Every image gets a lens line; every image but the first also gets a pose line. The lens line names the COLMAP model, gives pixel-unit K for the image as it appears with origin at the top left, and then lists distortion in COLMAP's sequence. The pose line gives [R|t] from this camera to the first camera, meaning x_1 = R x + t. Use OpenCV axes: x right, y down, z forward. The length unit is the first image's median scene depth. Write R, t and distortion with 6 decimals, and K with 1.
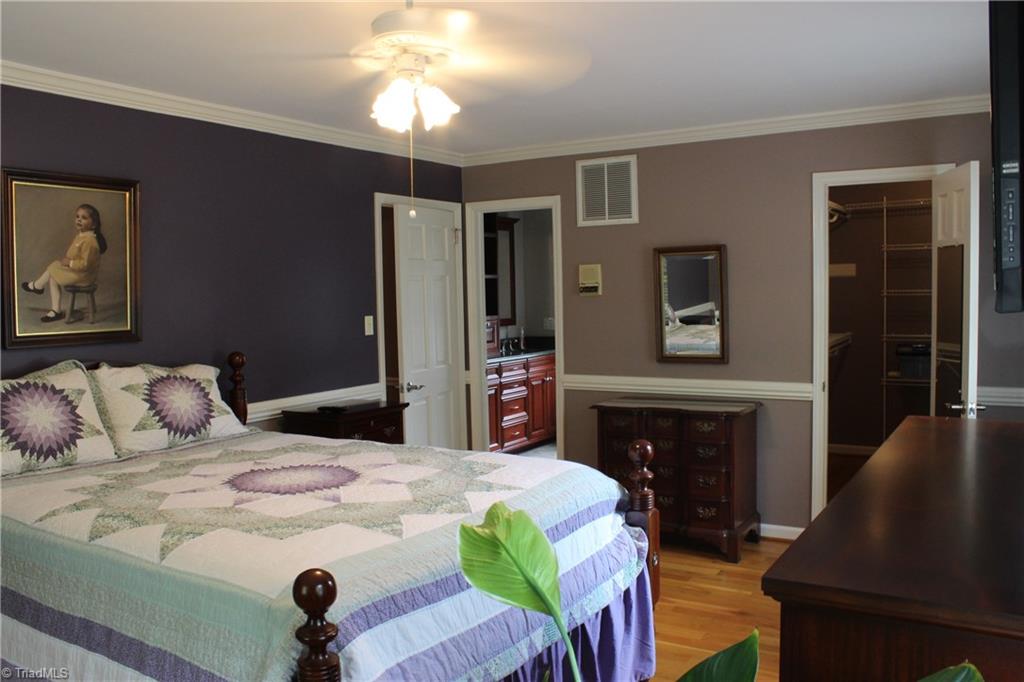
lens RADIAL K [[861.2, 0, 512.6], [0, 861.2, 339.0], [0, 0, 1]] dist [-0.043150, 0.008694]
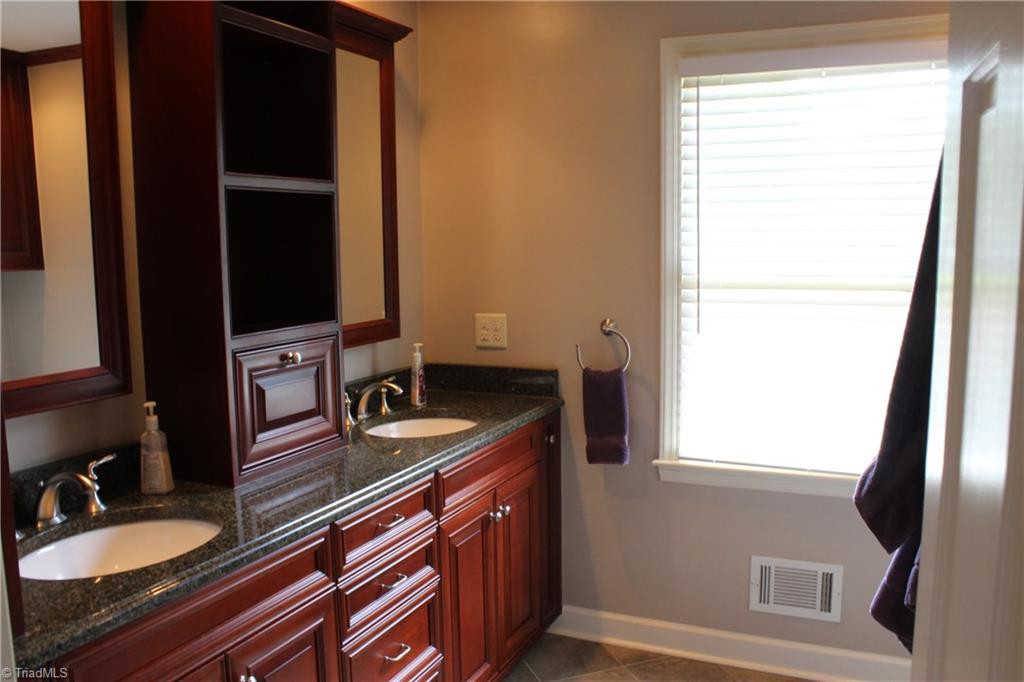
lens RADIAL K [[861.2, 0, 513.1], [0, 861.2, 342.8], [0, 0, 1]] dist [-0.043150, 0.008694]
pose [[0.991503, -0.000080, 0.130081, 0.004426], [-0.007113, 0.998470, 0.054831, -0.035987], [-0.129886, -0.055291, 0.989986, 0.709006]]
